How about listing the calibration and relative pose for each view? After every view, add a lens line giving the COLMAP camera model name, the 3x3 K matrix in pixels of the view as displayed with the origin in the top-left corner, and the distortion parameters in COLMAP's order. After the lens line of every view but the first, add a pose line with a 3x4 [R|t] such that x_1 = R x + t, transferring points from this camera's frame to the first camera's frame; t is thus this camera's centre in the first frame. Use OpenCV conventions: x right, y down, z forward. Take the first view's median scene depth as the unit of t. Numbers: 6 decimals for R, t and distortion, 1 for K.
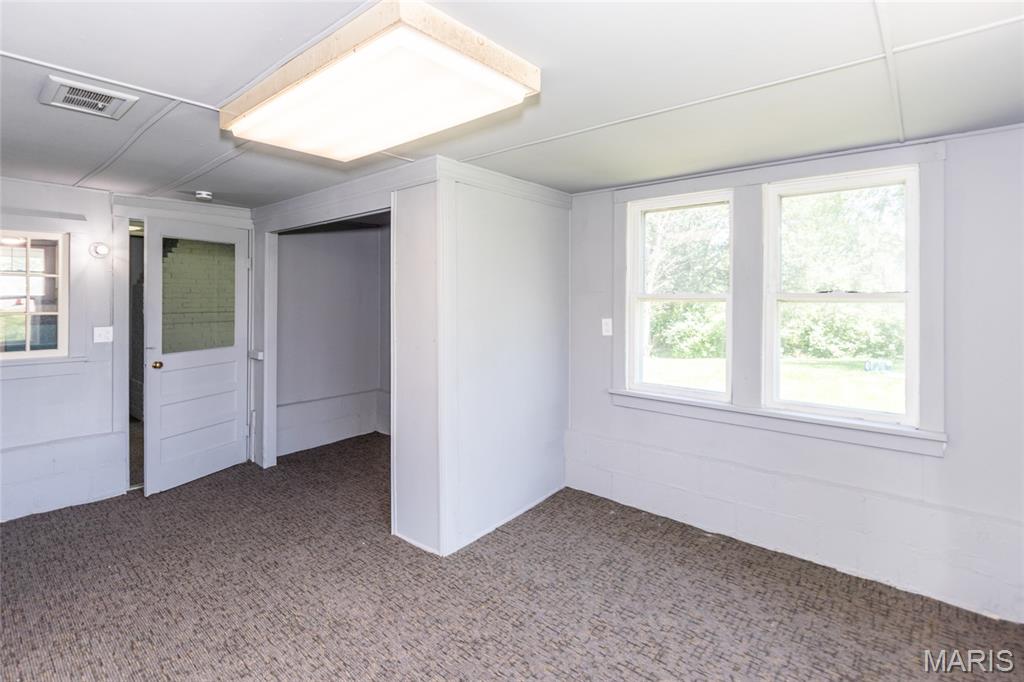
lens RADIAL K [[499.3, 0, 509.7], [0, 499.3, 297.3], [0, 0, 1]] dist [0.001731, -0.000115]
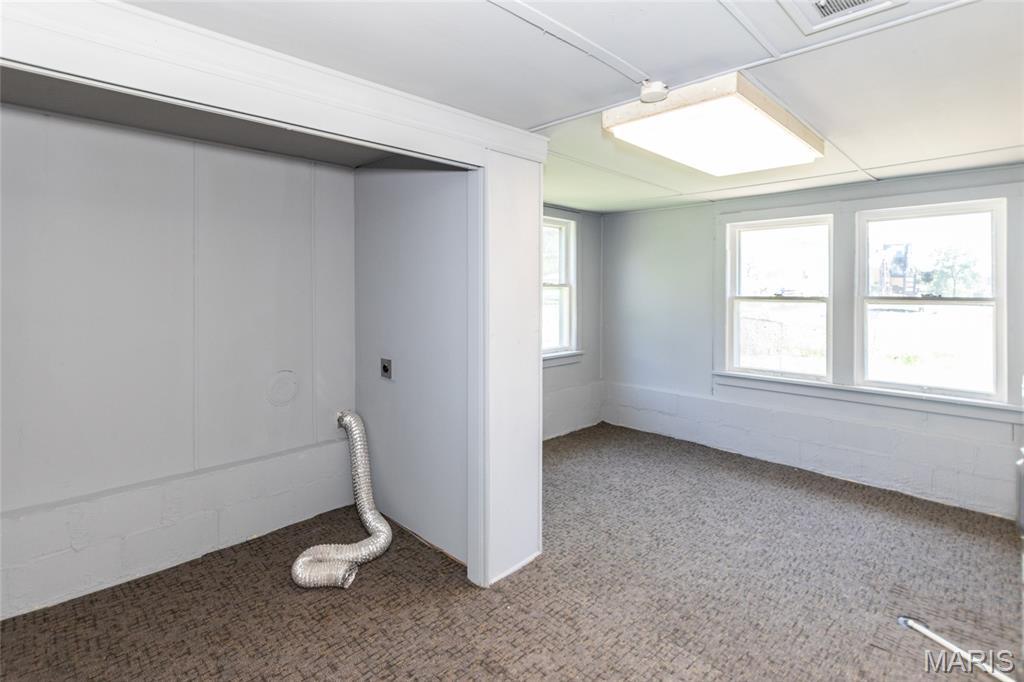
lens RADIAL K [[499.3, 0, 509.7], [0, 499.3, 297.3], [0, 0, 1]] dist [0.001731, -0.000115]
pose [[0.068008, -0.018020, 0.997522, -1.129959], [-0.003568, 0.999826, 0.018305, 0.005508], [-0.997678, -0.004804, 0.067932, 1.026725]]
